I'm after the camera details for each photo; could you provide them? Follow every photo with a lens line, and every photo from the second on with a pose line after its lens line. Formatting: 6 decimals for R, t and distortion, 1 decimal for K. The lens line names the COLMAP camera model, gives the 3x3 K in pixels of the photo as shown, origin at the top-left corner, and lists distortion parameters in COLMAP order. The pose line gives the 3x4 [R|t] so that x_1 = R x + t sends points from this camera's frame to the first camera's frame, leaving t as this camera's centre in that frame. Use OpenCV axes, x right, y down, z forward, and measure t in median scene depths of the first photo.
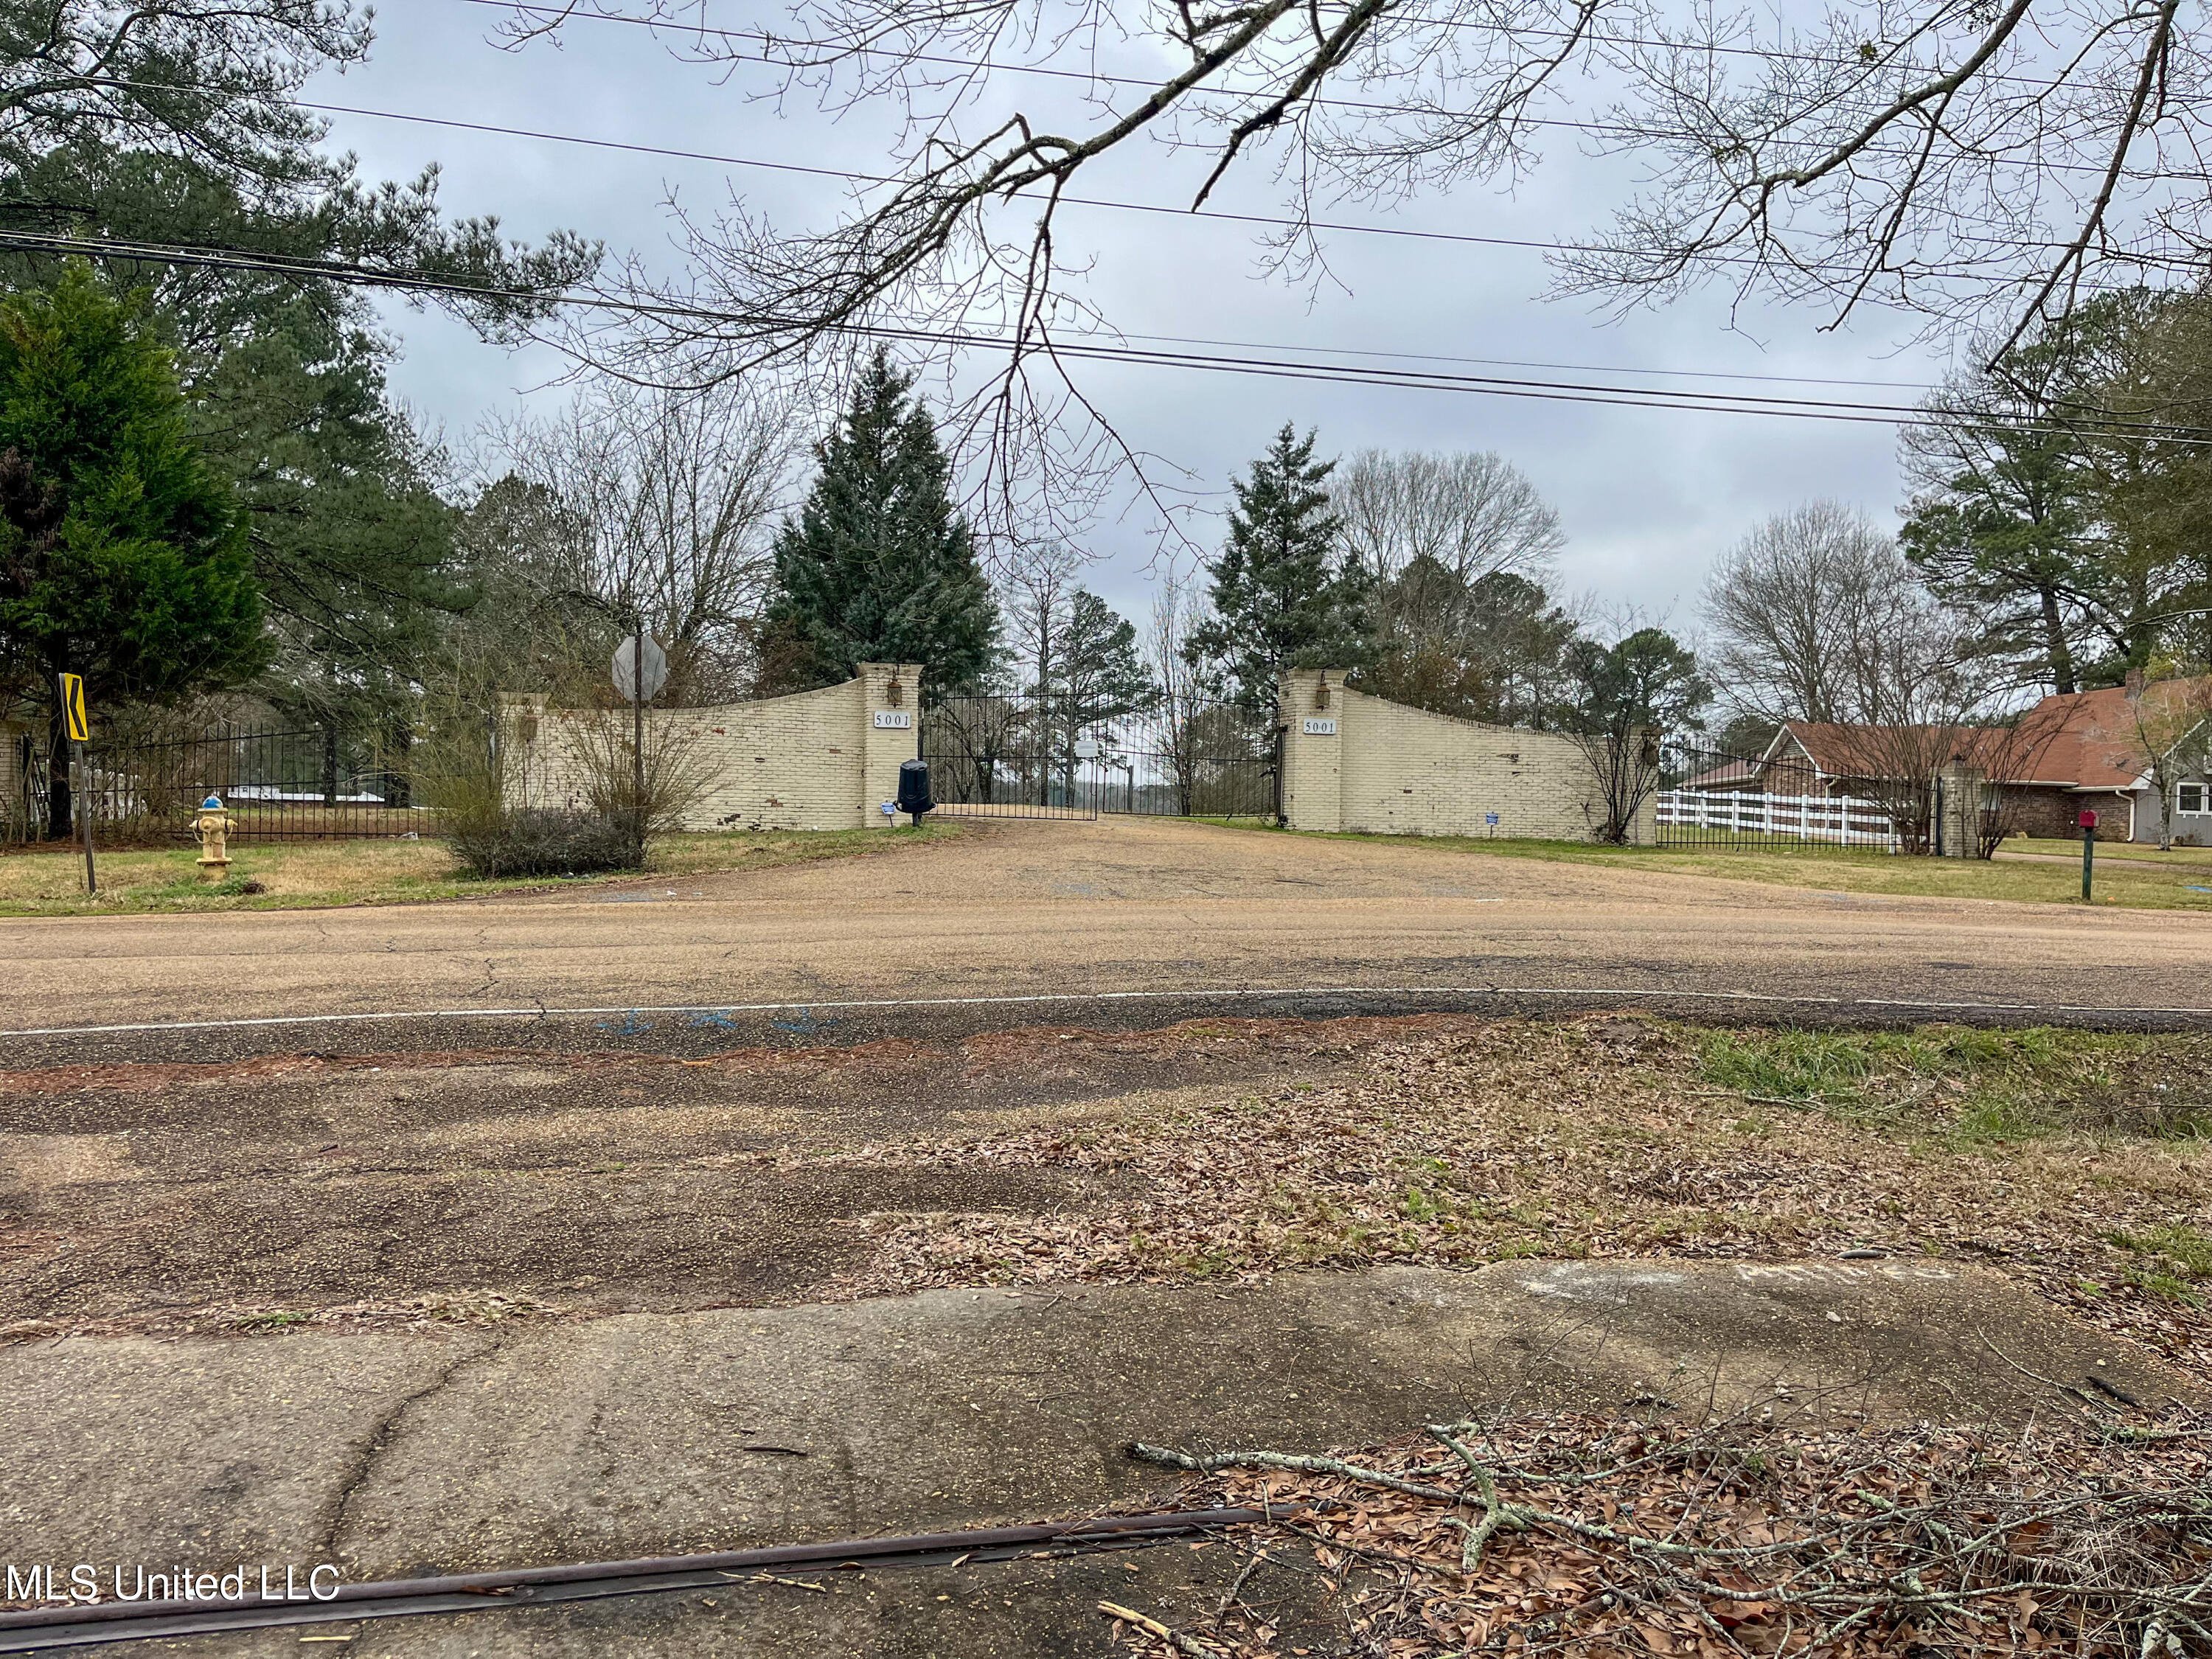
lens RADIAL K [[1663.5, 0, 1097.9], [0, 1663.5, 824.1], [0, 0, 1]] dist [0.028257, -0.029828]
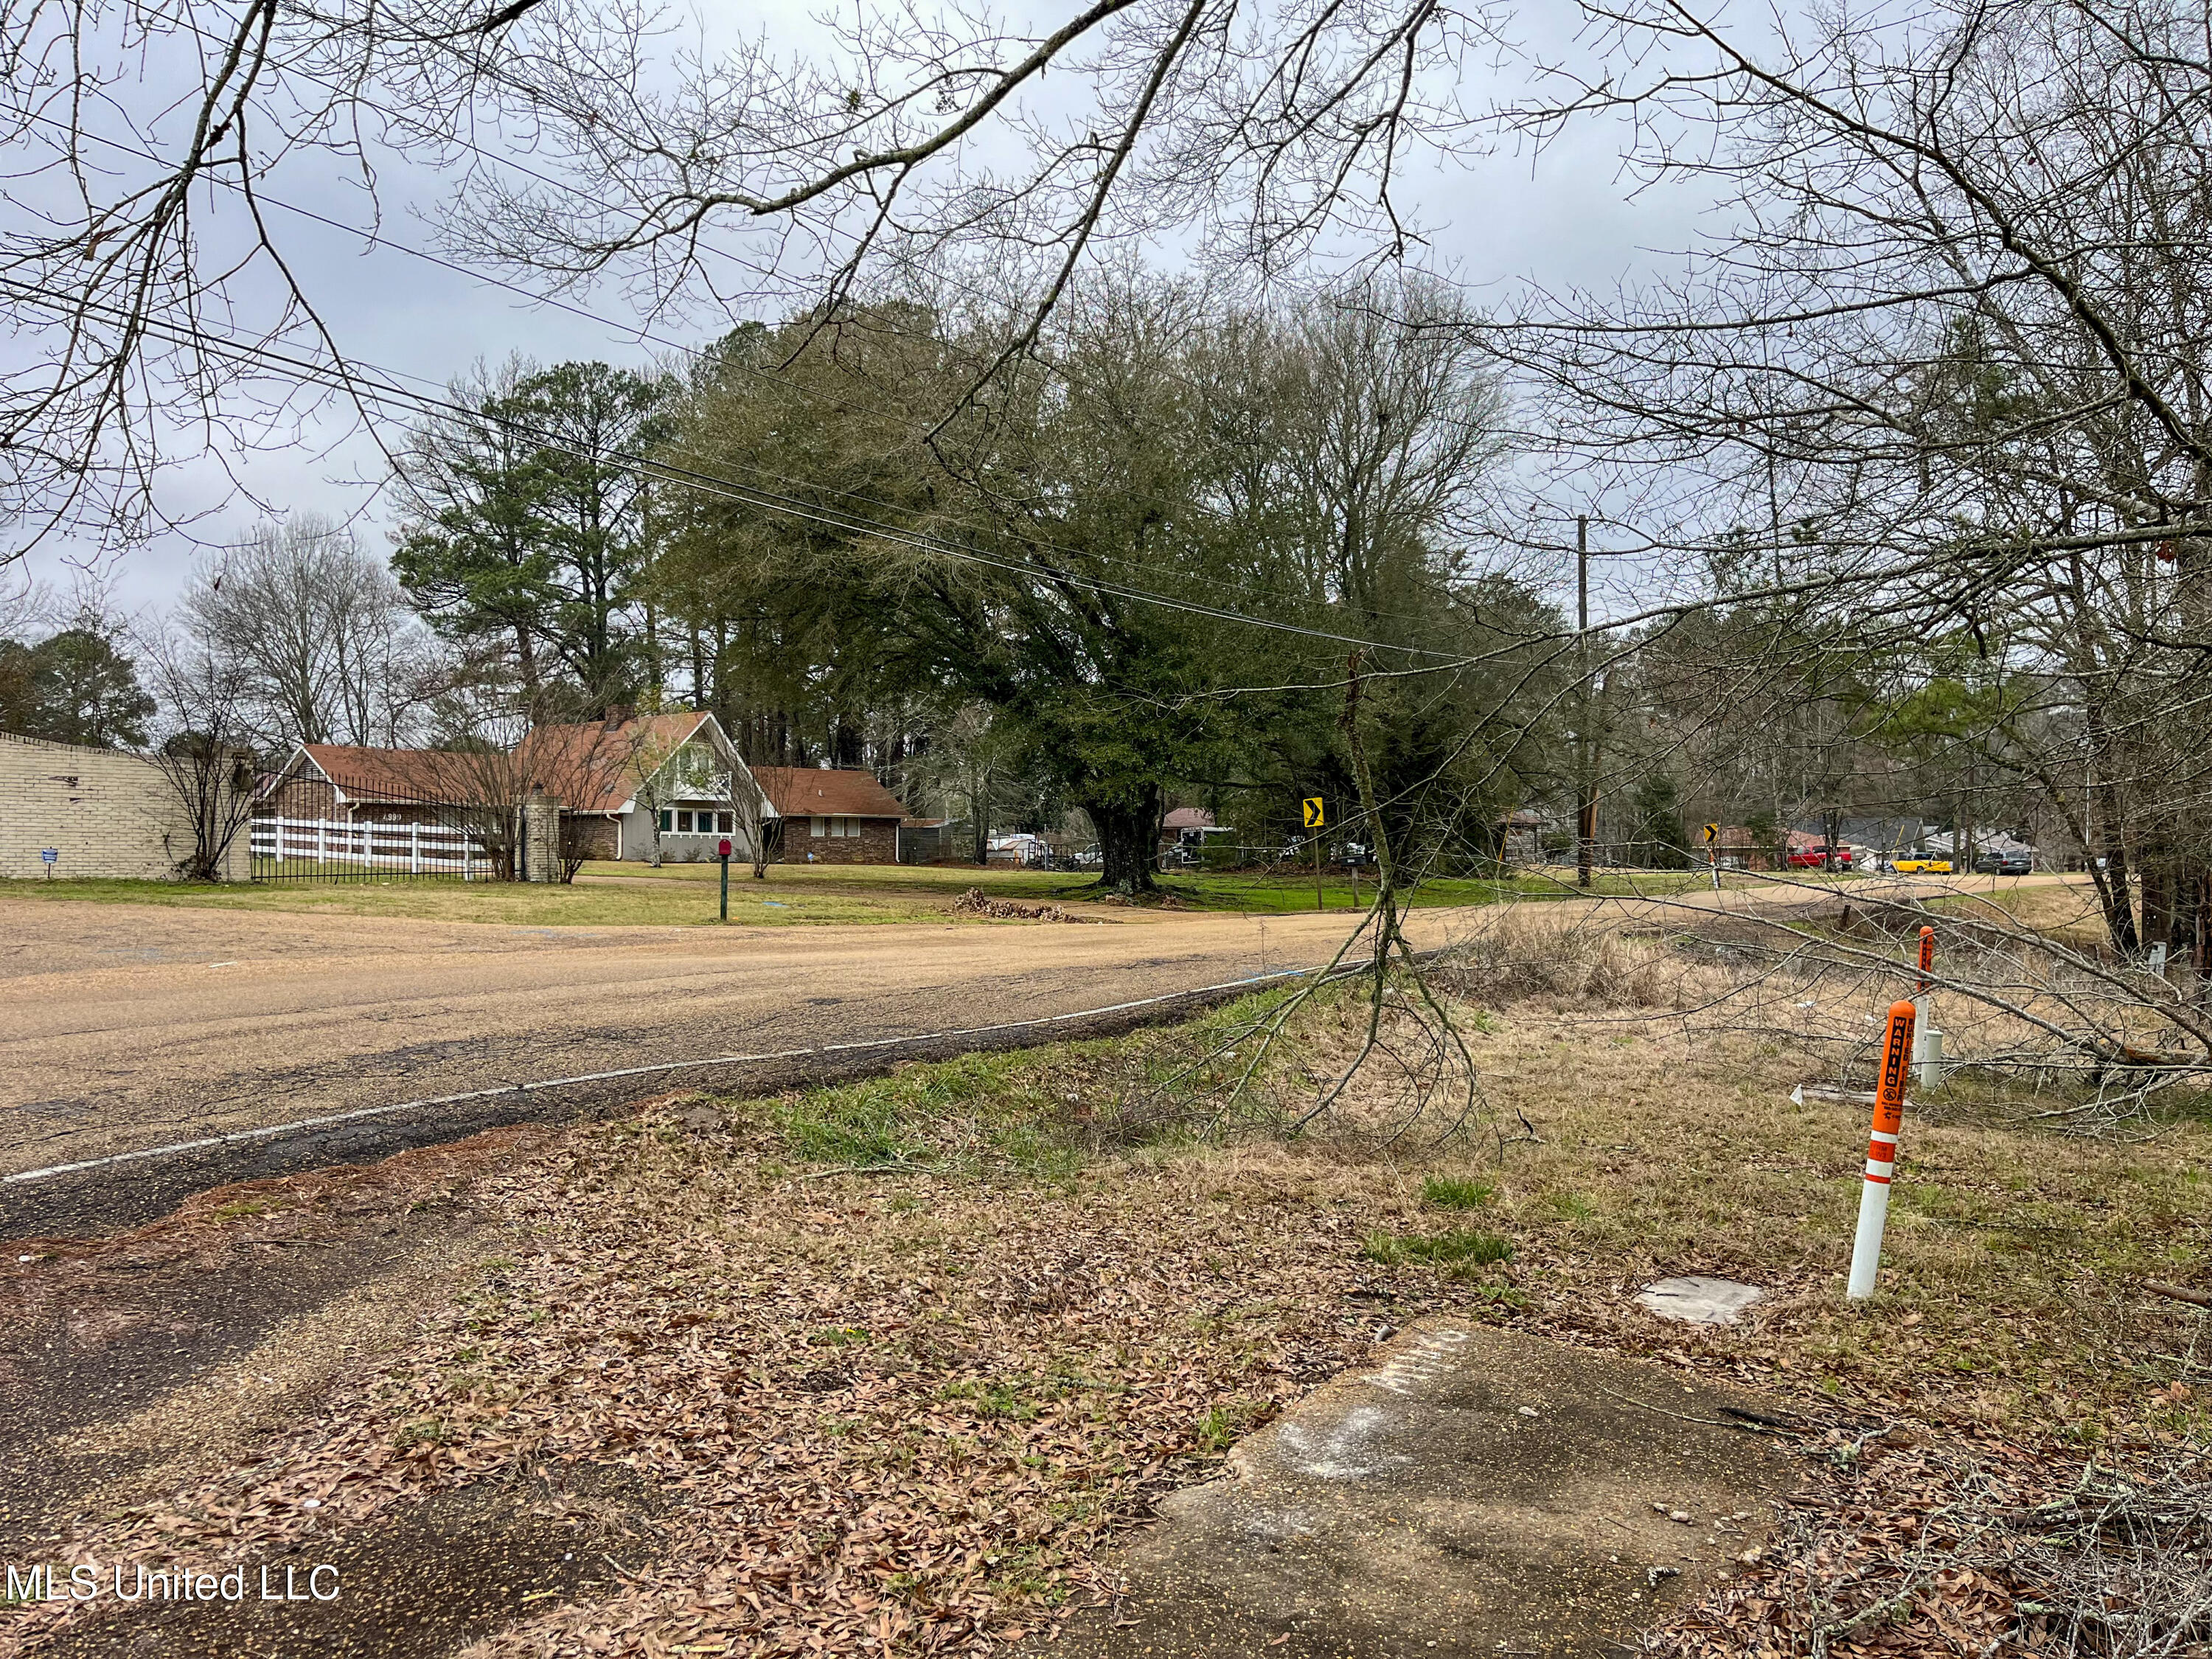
lens RADIAL K [[1663.5, 0, 1082.9], [0, 1663.5, 841.3], [0, 0, 1]] dist [0.028257, -0.029828]
pose [[0.646029, -0.015297, 0.763160, -0.060603], [0.016237, 0.999848, 0.006296, -0.006669], [-0.763140, 0.008325, 0.646179, 0.071202]]
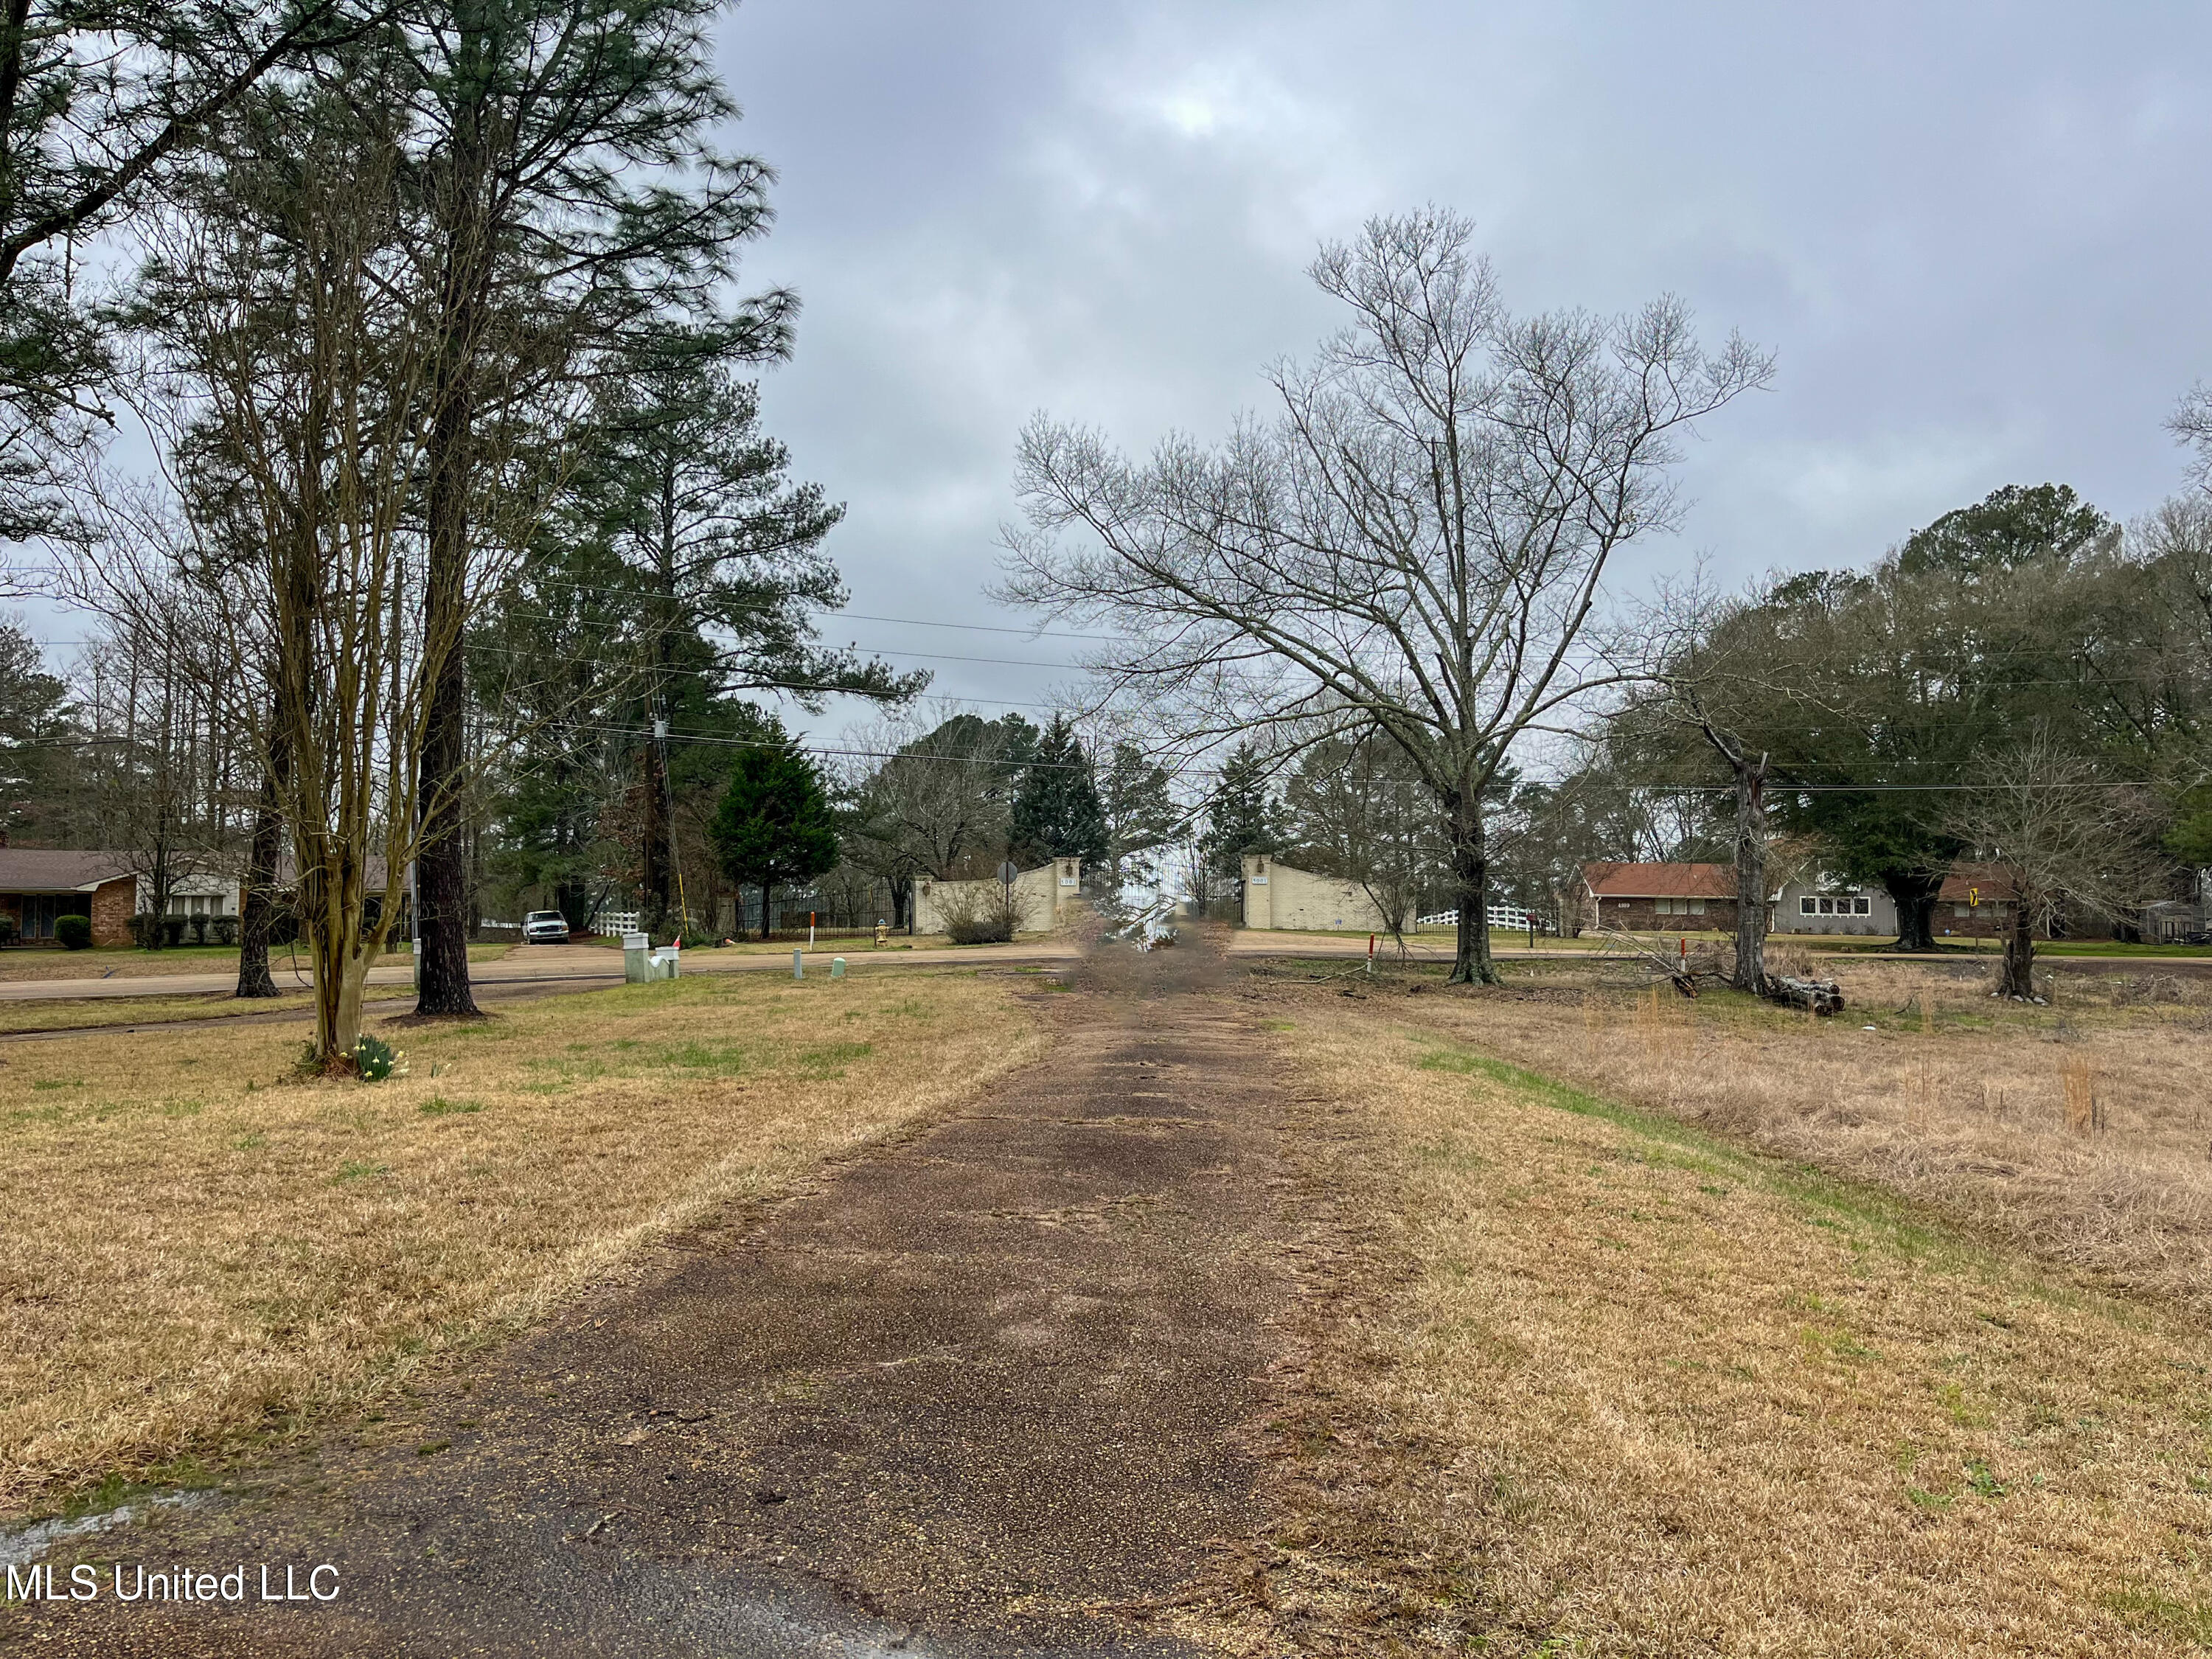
lens RADIAL K [[1663.5, 0, 1102.4], [0, 1663.5, 827.8], [0, 0, 1]] dist [0.028257, -0.029828]
pose [[0.999765, -0.015895, -0.014757, -0.037389], [0.014850, 0.997545, -0.068441, 0.017292], [0.015809, 0.068205, 0.997546, -1.121667]]
